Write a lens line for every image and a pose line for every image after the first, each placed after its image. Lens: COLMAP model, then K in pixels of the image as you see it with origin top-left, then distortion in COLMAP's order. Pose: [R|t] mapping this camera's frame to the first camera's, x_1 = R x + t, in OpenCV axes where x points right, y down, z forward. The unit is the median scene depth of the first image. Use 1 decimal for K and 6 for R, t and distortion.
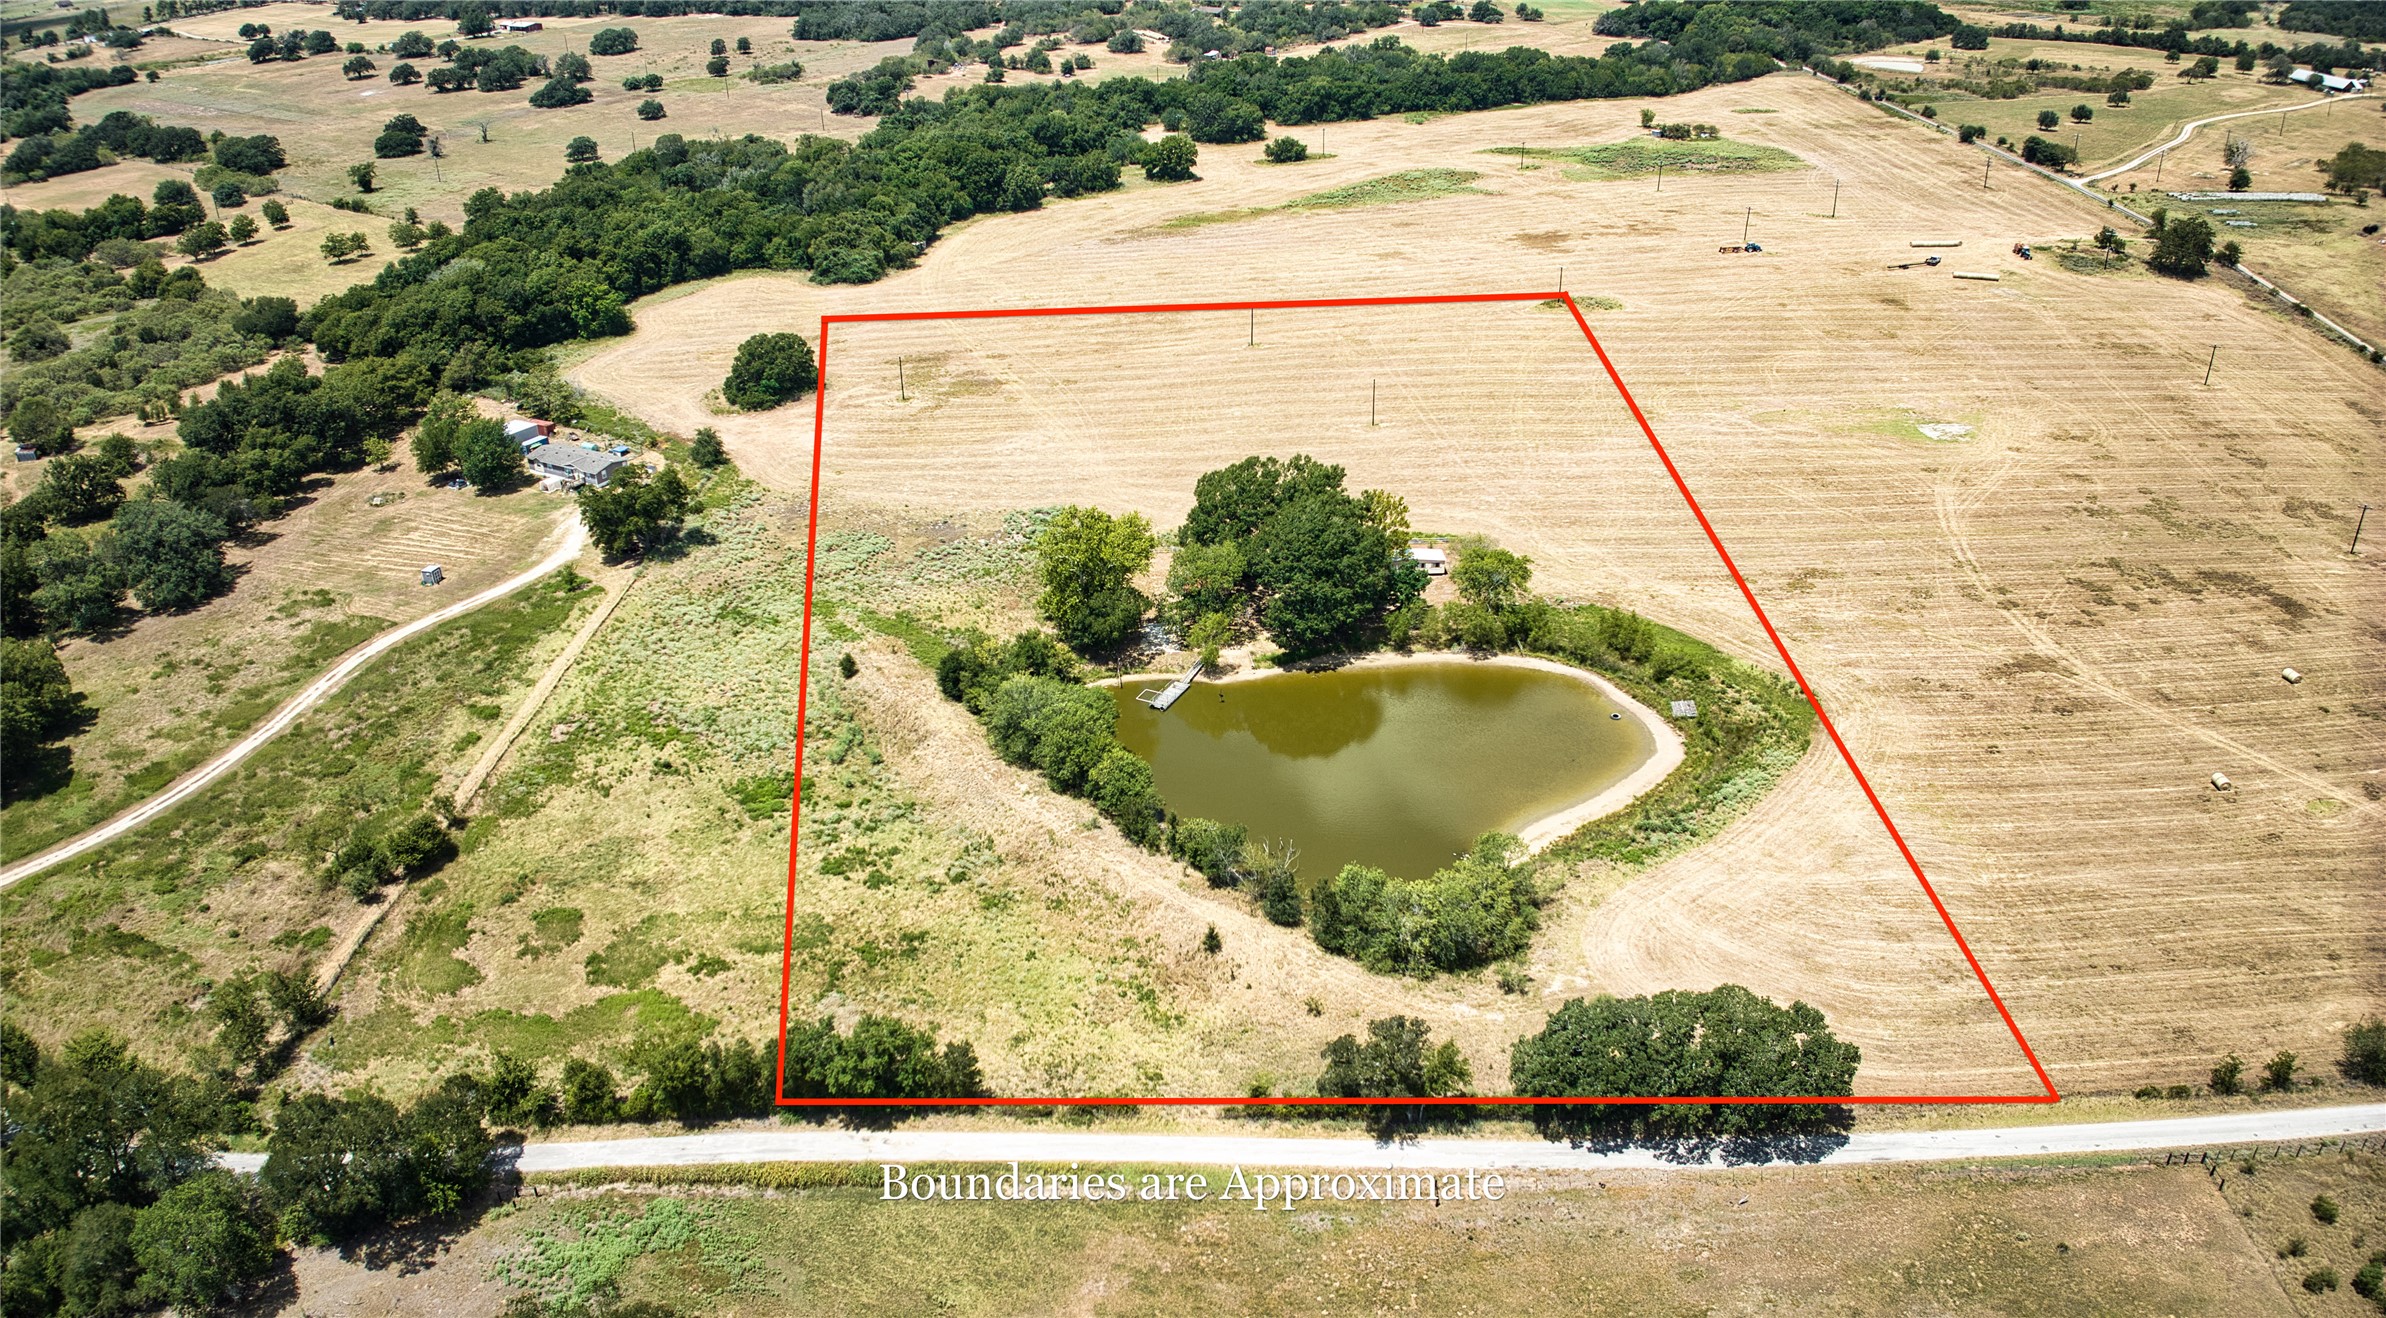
lens RADIAL K [[1672.8, 0, 1196.8], [0, 1672.8, 666.3], [0, 0, 1]] dist [-0.097302, -0.018641]
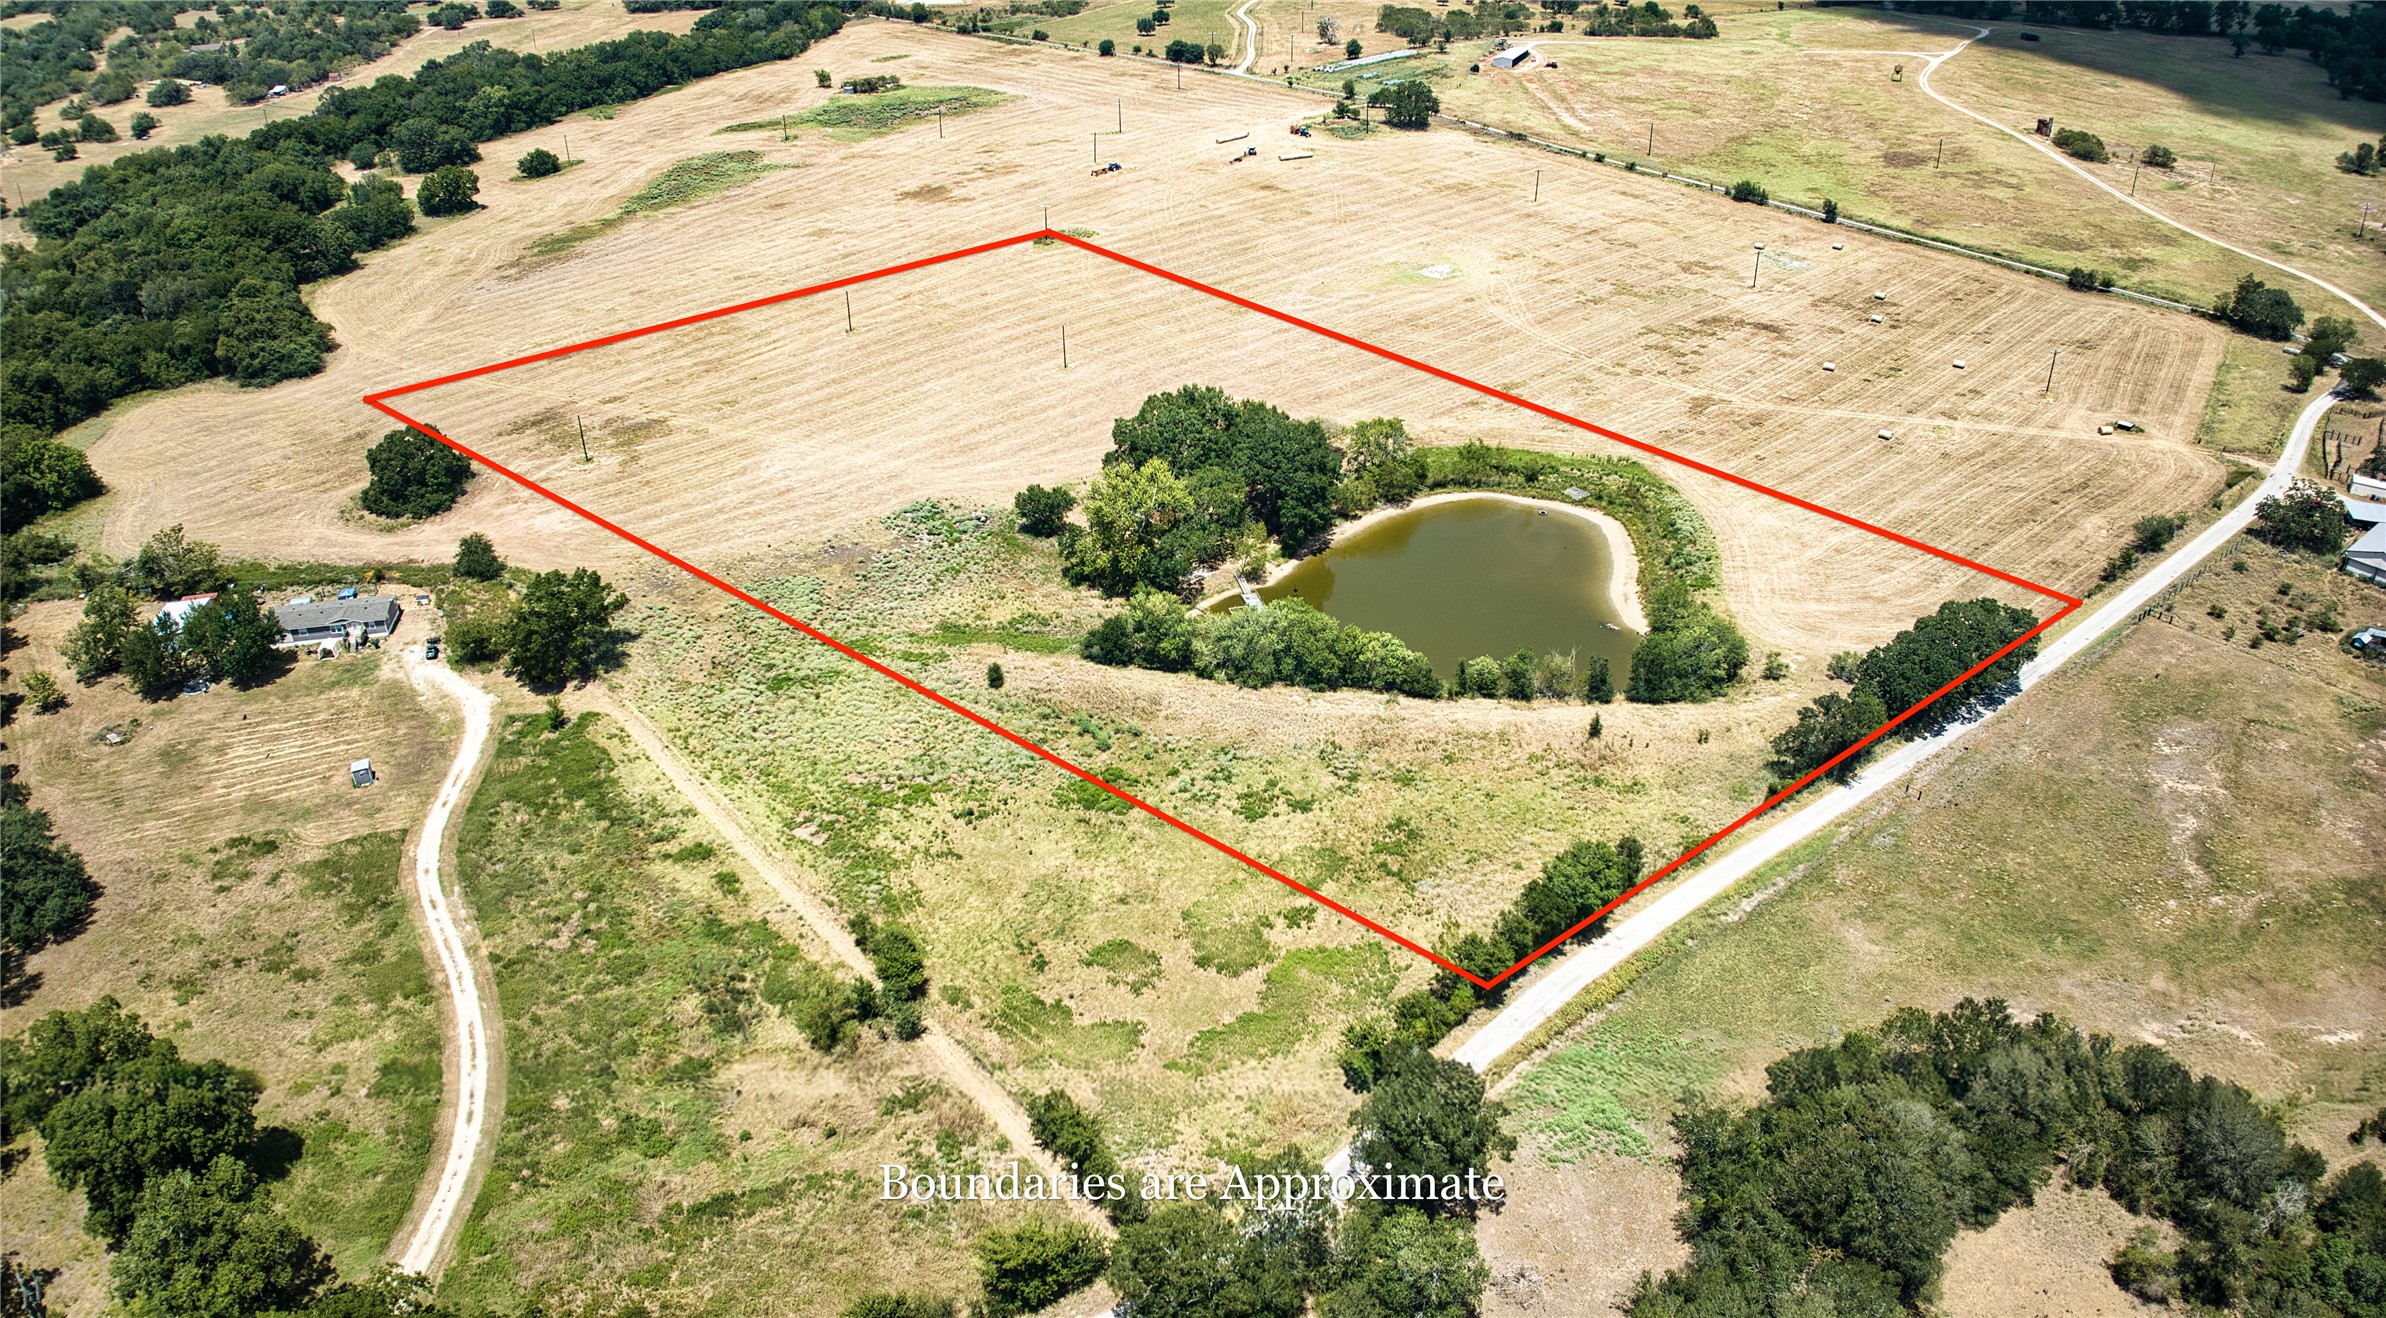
lens RADIAL K [[1672.8, 0, 1178.9], [0, 1672.8, 658.8], [0, 0, 1]] dist [-0.097302, -0.018641]
pose [[0.763898, -0.313068, 0.564312, -0.641548], [0.303920, 0.945928, 0.113371, -0.083679], [-0.569291, 0.084902, 0.817740, 0.112539]]
